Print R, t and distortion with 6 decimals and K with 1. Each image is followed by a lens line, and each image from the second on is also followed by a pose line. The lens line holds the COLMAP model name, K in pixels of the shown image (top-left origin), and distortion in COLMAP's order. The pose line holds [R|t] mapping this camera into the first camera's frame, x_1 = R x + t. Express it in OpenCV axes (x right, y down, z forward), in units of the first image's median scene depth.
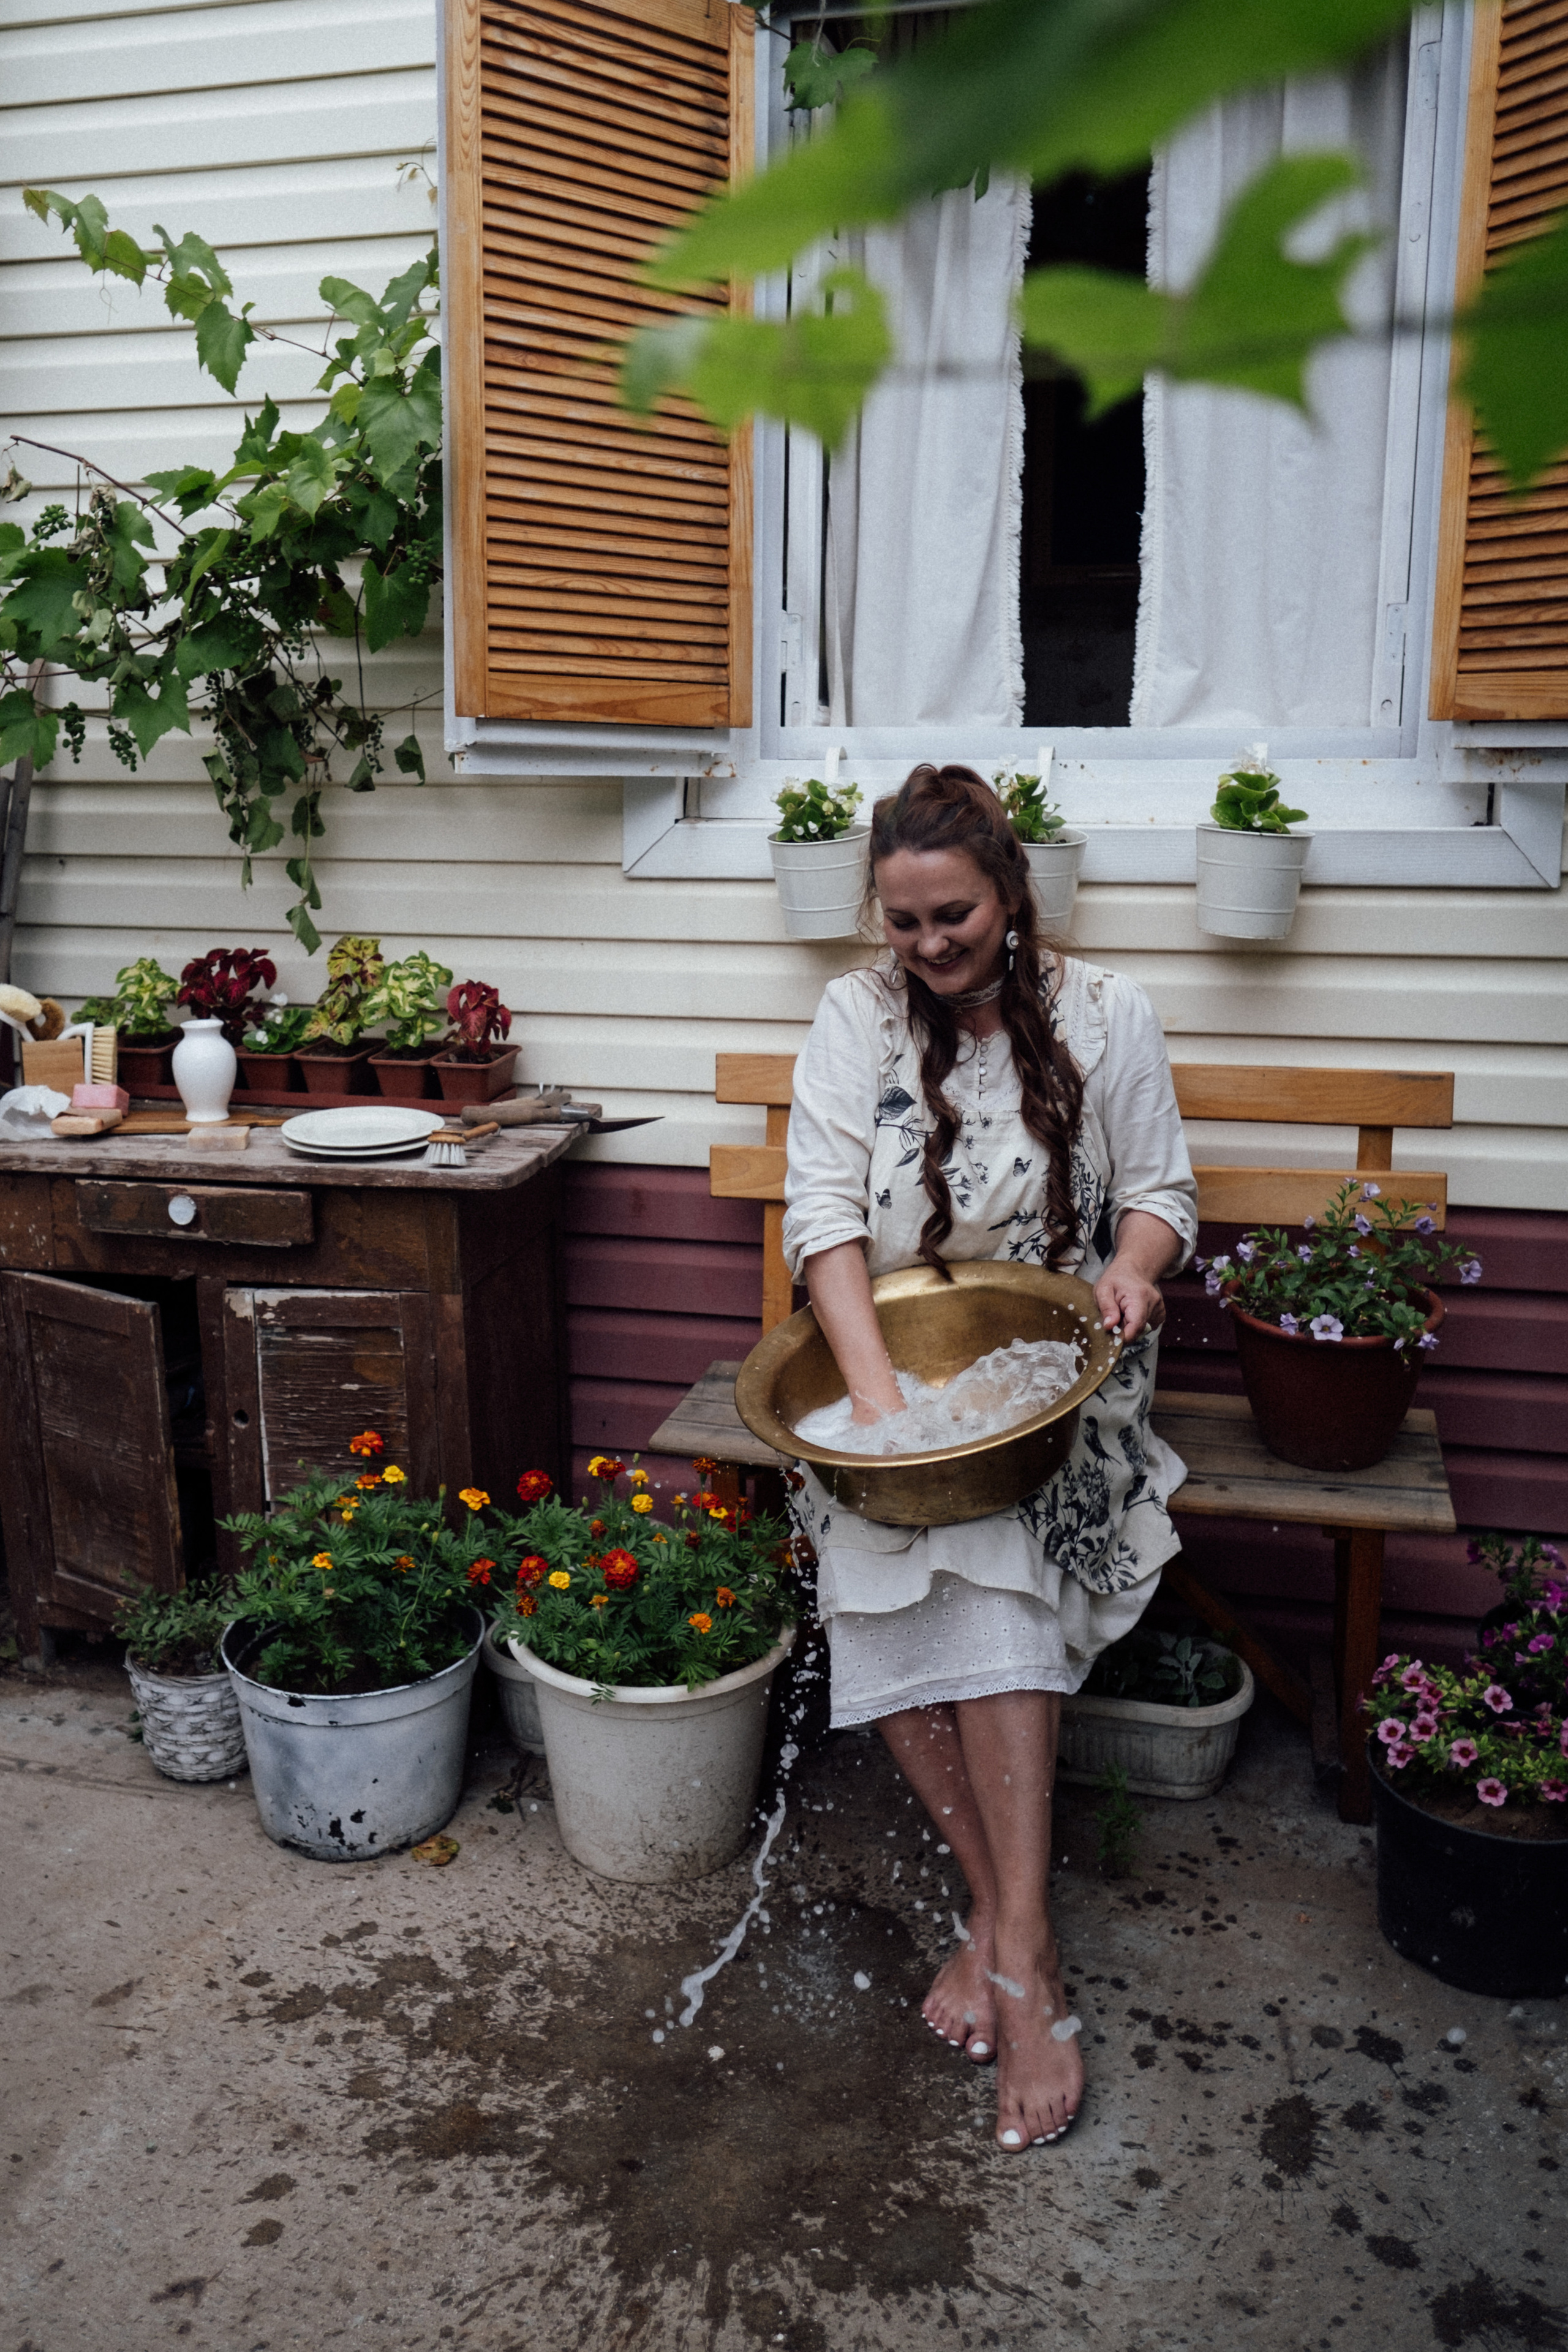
lens RADIAL K [[1918.7, 0, 681.8], [0, 1918.7, 1072.6], [0, 0, 1]] dist [-0.010571, 0.006365]
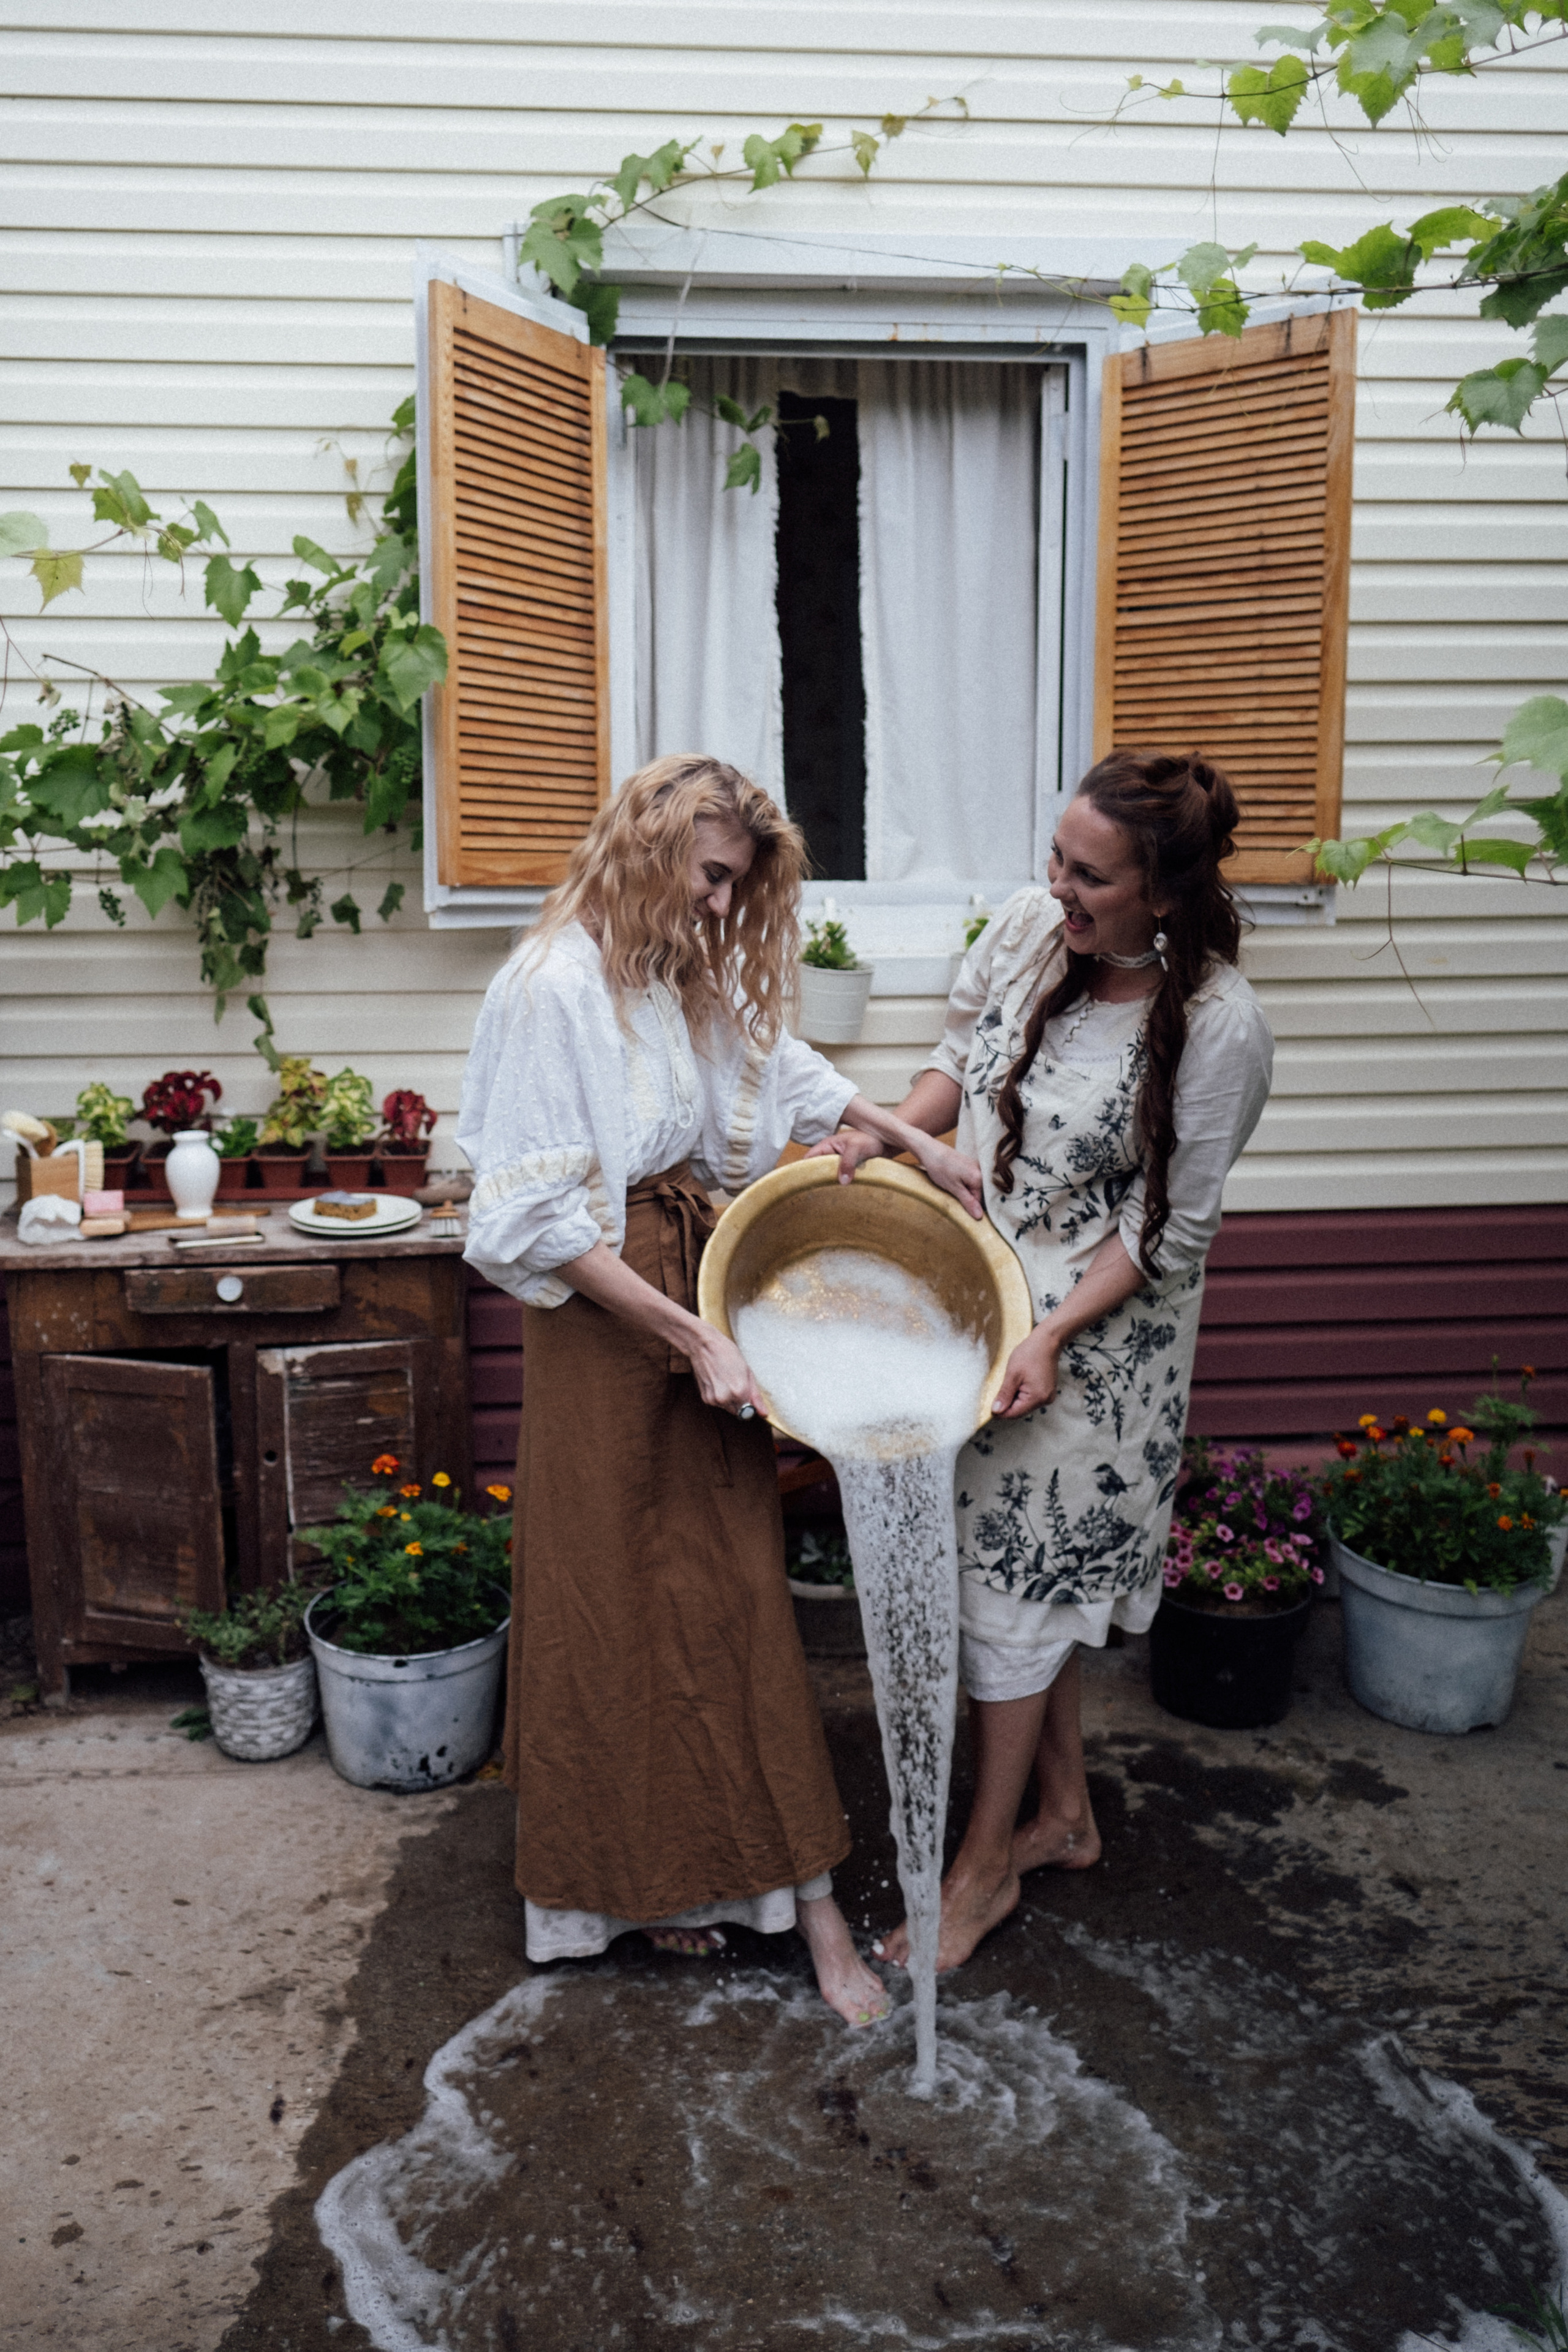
lens RADIAL K [[1903.8, 0, 693.7], [0, 1903.8, 1049.6], [0, 0, 1]] dist [-0.010555, 0.004295]
pose [[0.940814, -0.039790, 0.336580, -0.372967], [0.057087, 0.997500, -0.041649, -0.012213], [-0.334081, 0.058399, 0.940733, -0.239860]]
